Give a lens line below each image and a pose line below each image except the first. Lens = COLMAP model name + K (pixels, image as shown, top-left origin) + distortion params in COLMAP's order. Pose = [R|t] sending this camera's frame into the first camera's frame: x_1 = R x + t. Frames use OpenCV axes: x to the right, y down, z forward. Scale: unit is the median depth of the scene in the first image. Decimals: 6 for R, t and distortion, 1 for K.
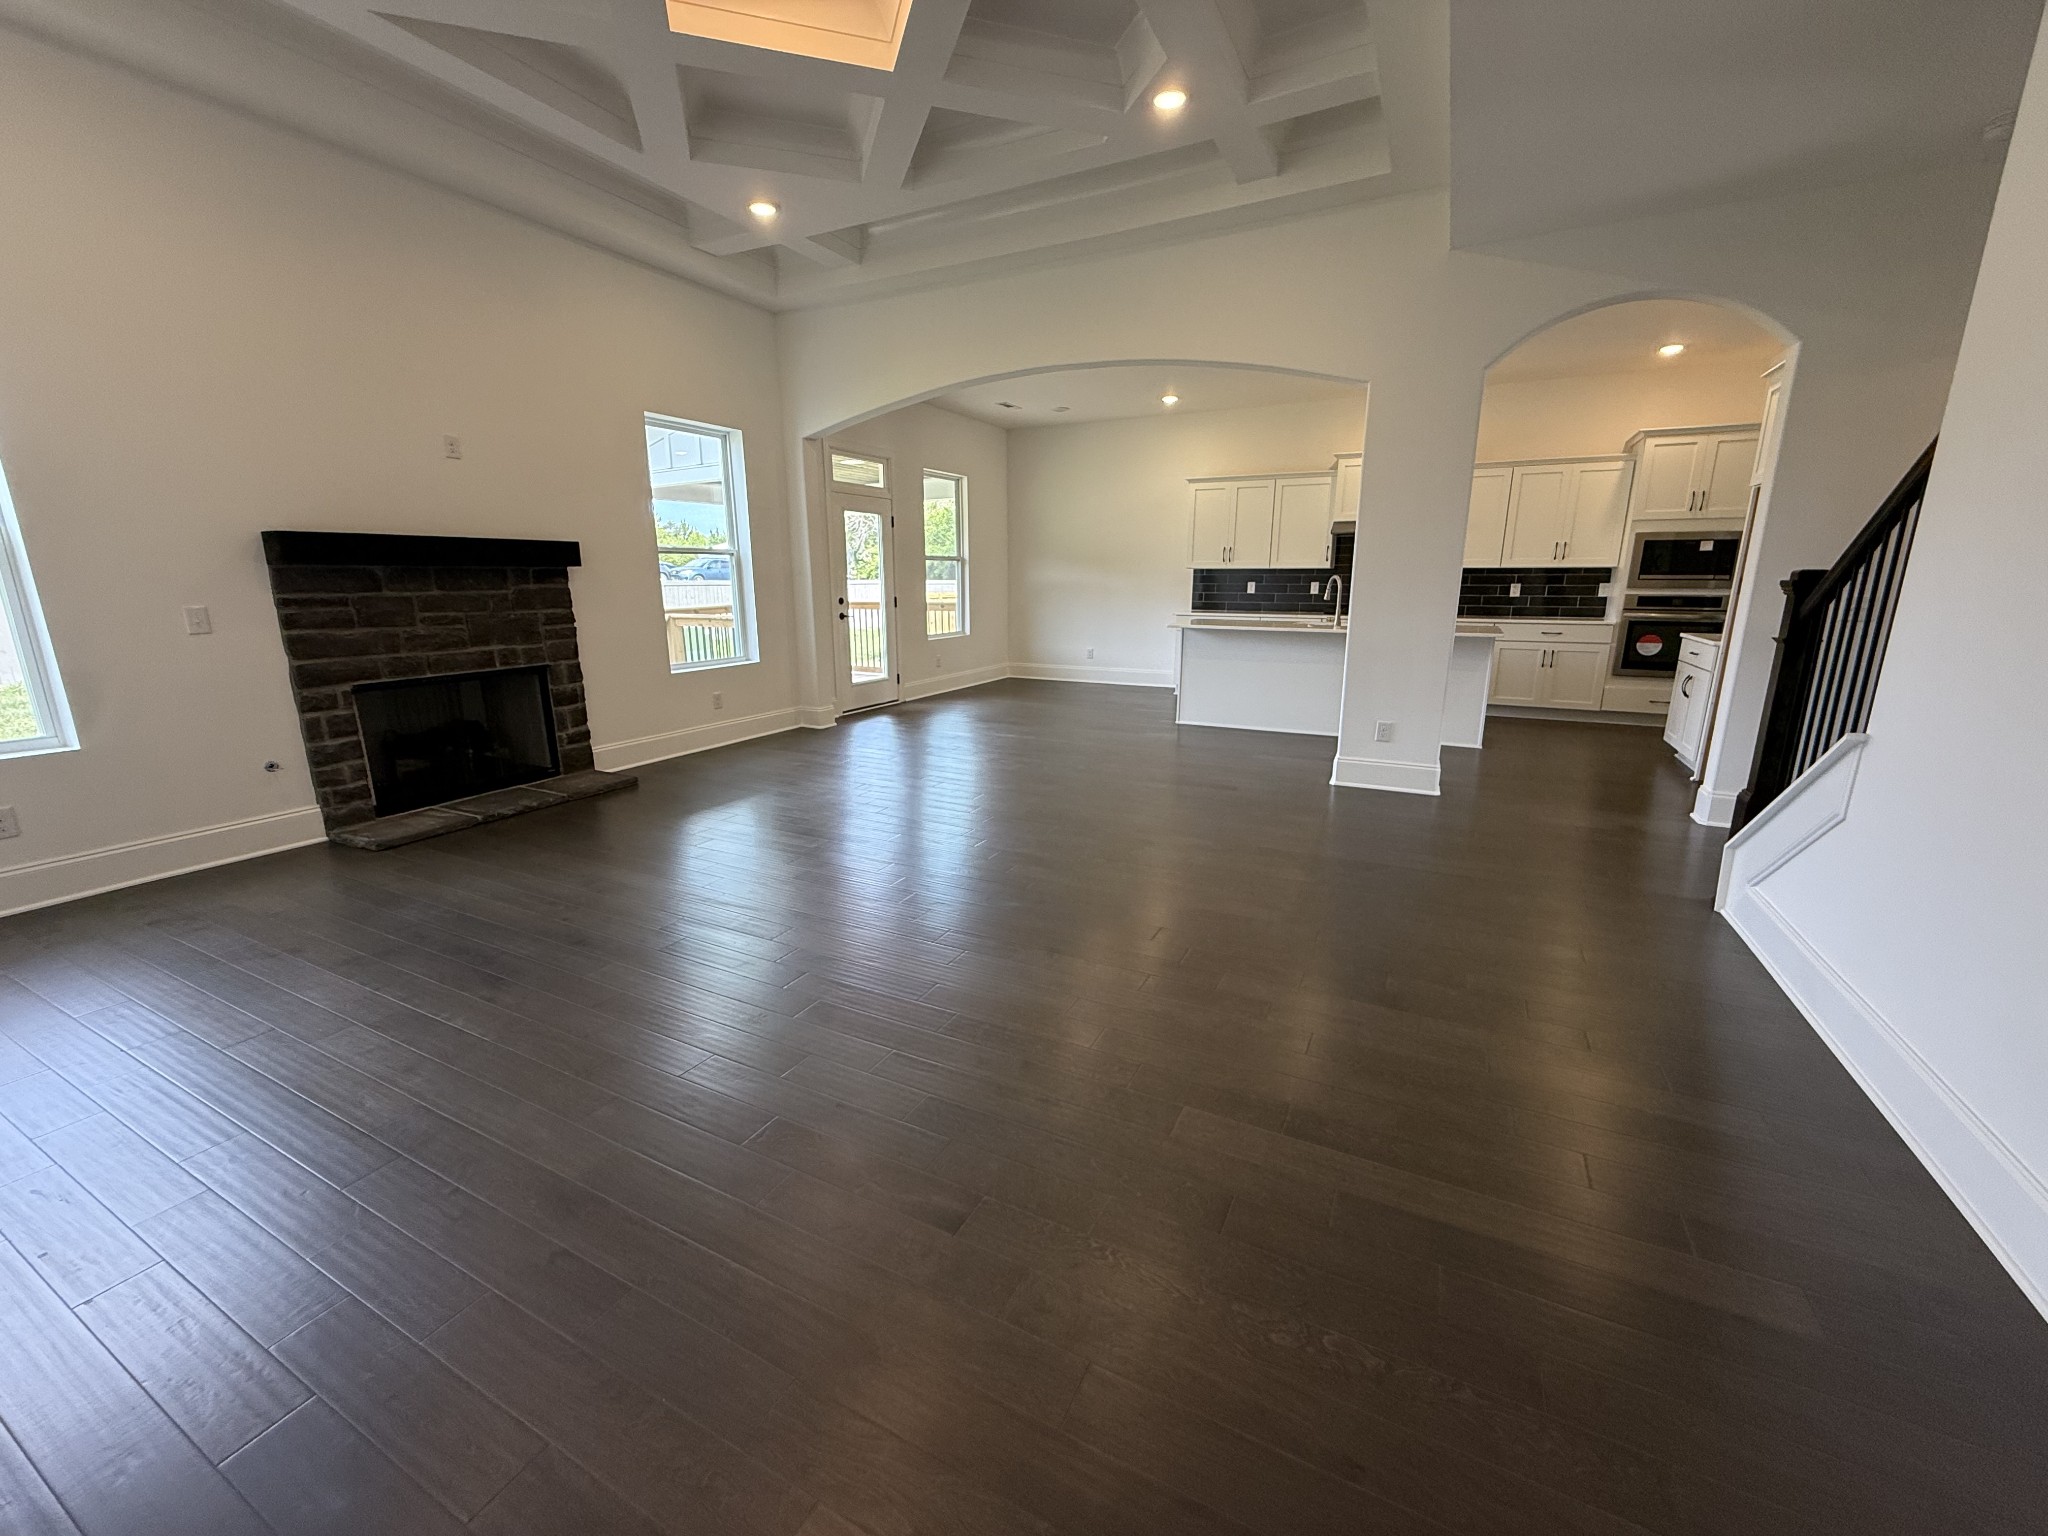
lens RADIAL K [[819.0, 0, 1022.5], [0, 819.0, 771.6], [0, 0, 1]] dist [0.001142, 0.000169]
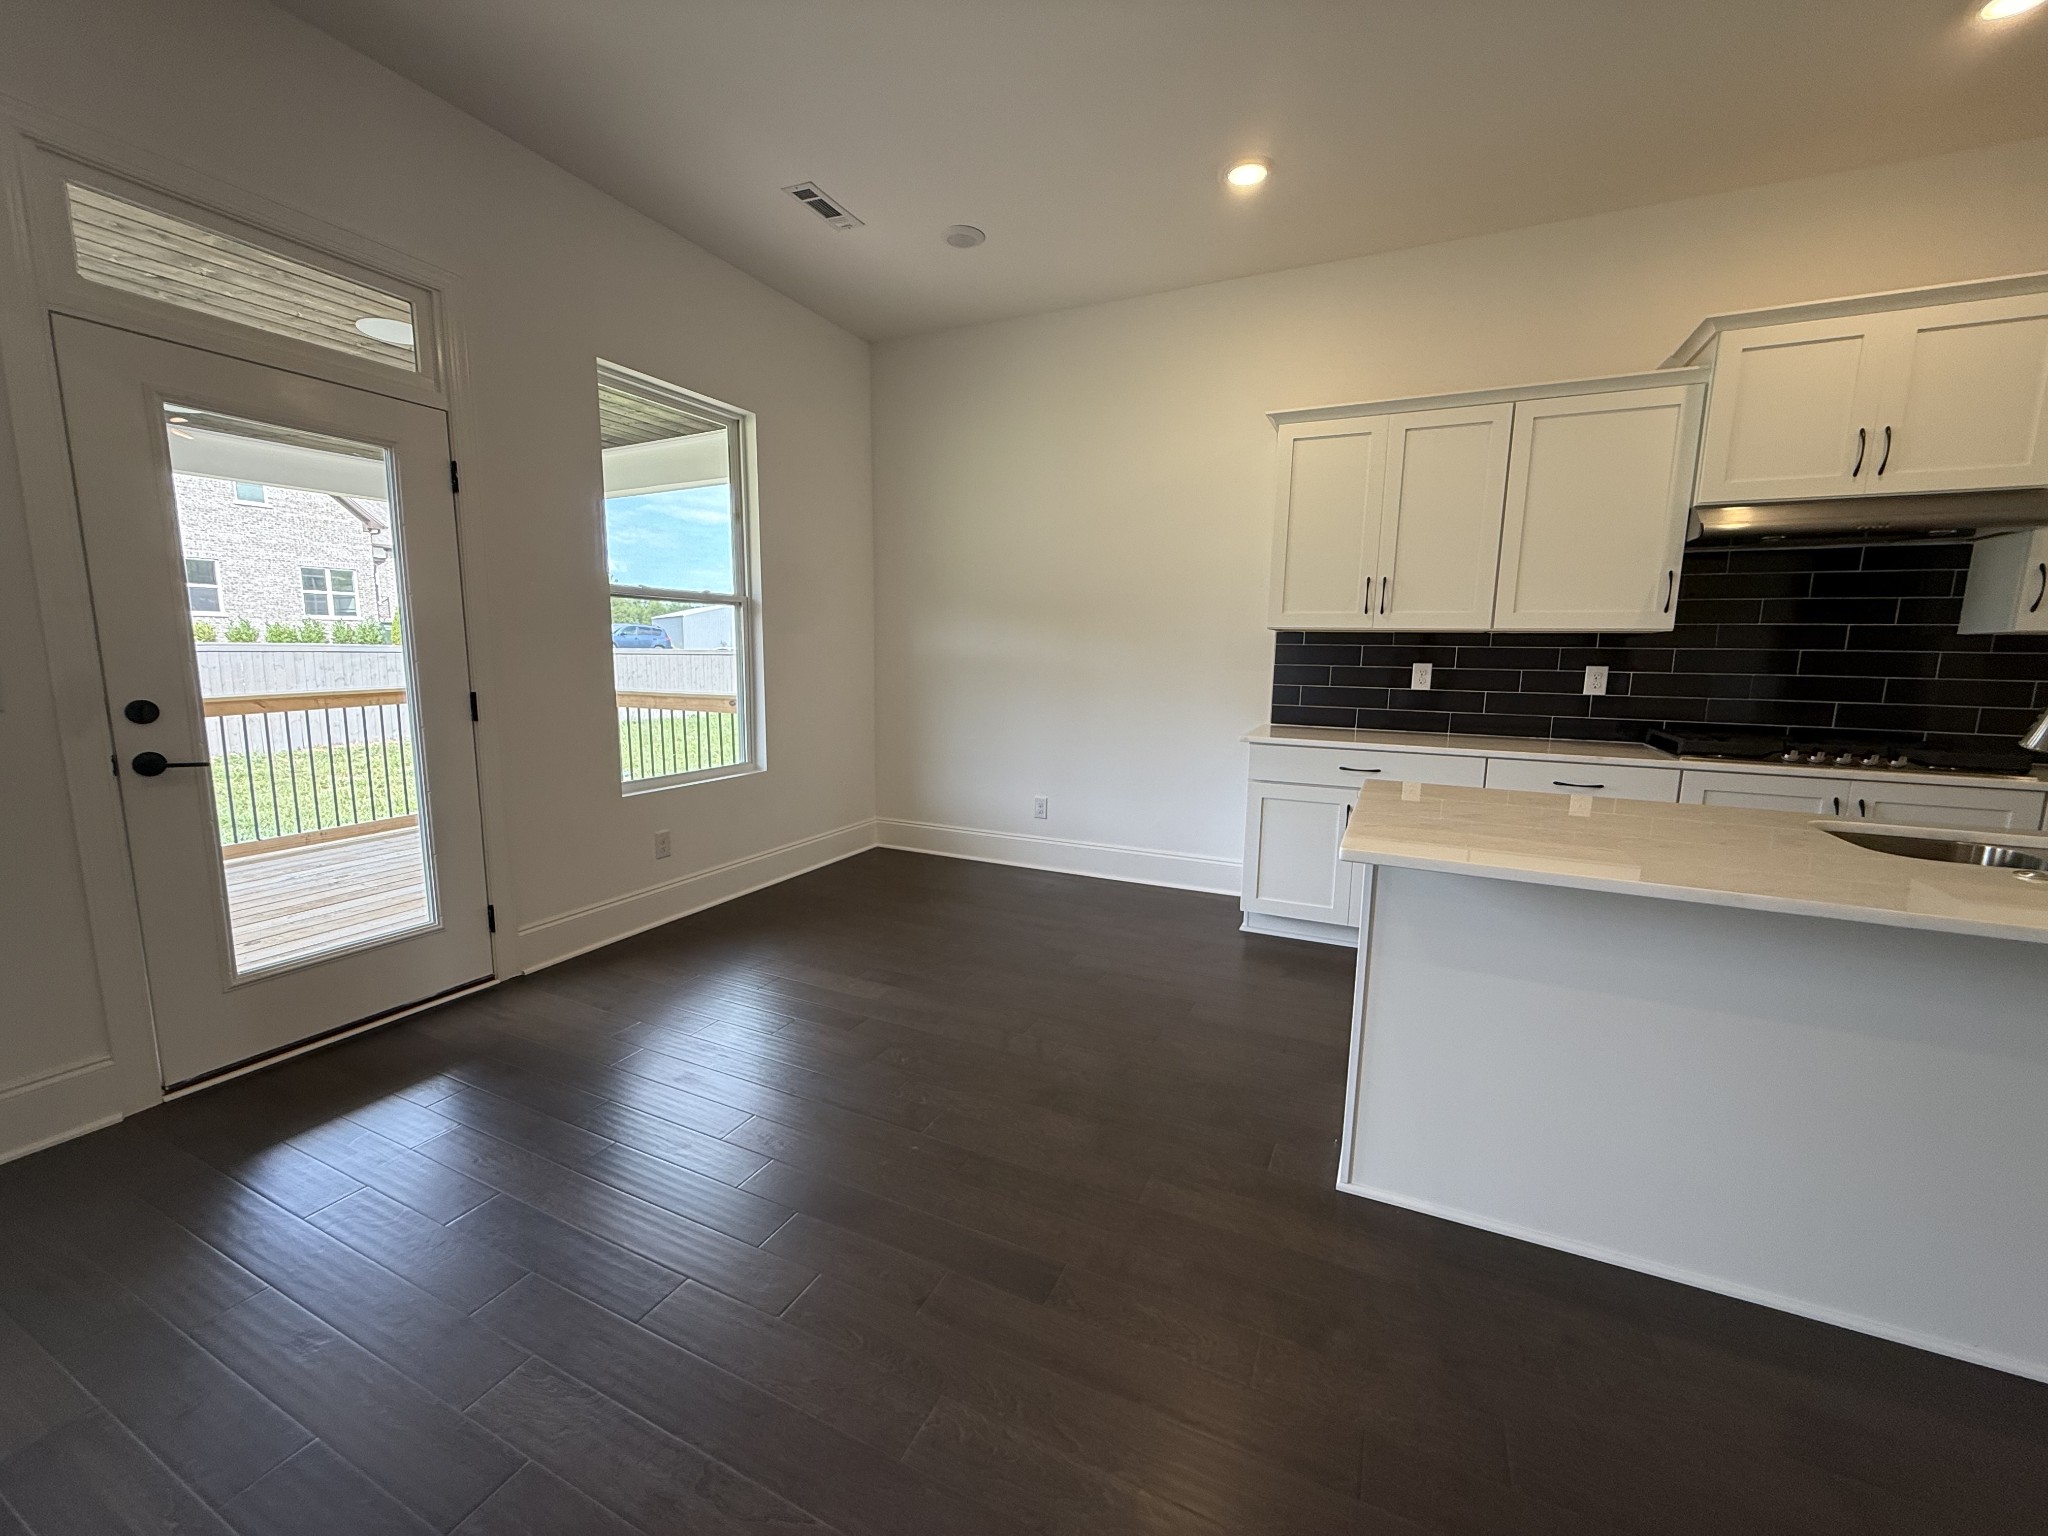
lens RADIAL K [[819.0, 0, 1010.8], [0, 819.0, 762.1], [0, 0, 1]] dist [0.001142, 0.000169]
pose [[0.999768, 0.011415, 0.018291, 0.122215], [-0.009568, 0.995136, -0.098044, -0.269521], [-0.019321, 0.097846, 0.995014, 1.156920]]
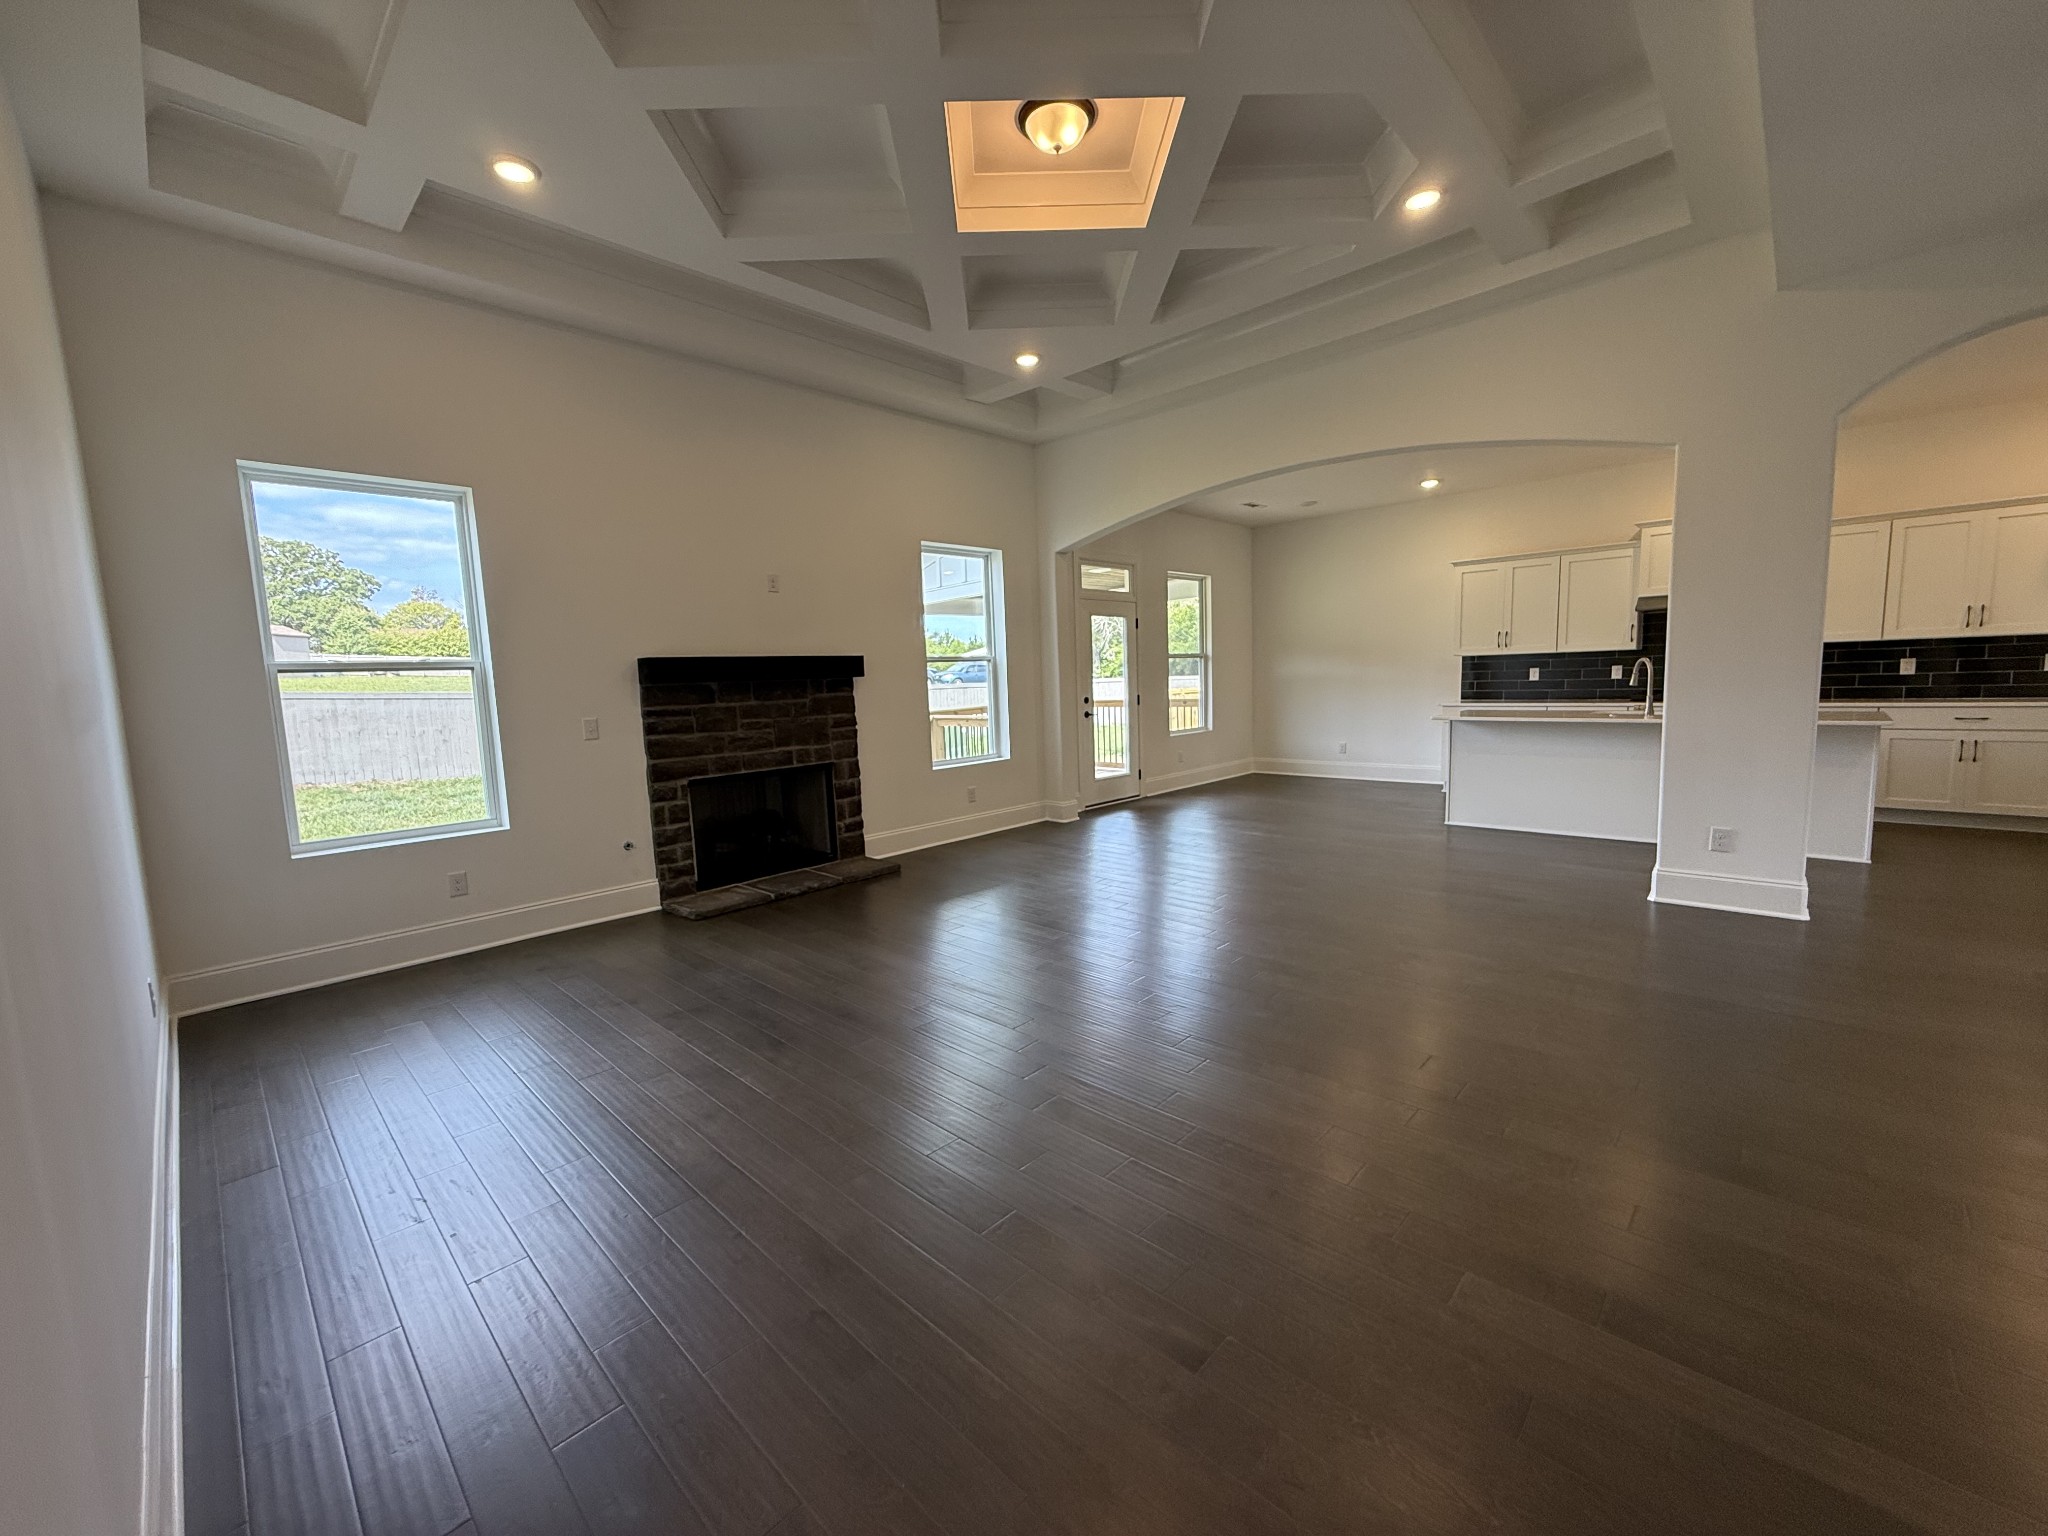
lens RADIAL K [[819.0, 0, 1020.9], [0, 819.0, 769.2], [0, 0, 1]] dist [0.001142, 0.000169]
pose [[0.957395, -0.000328, -0.288781, -0.000678], [-0.033544, 0.993104, -0.112336, -0.001869], [0.286826, 0.117237, 0.950782, -0.007794]]
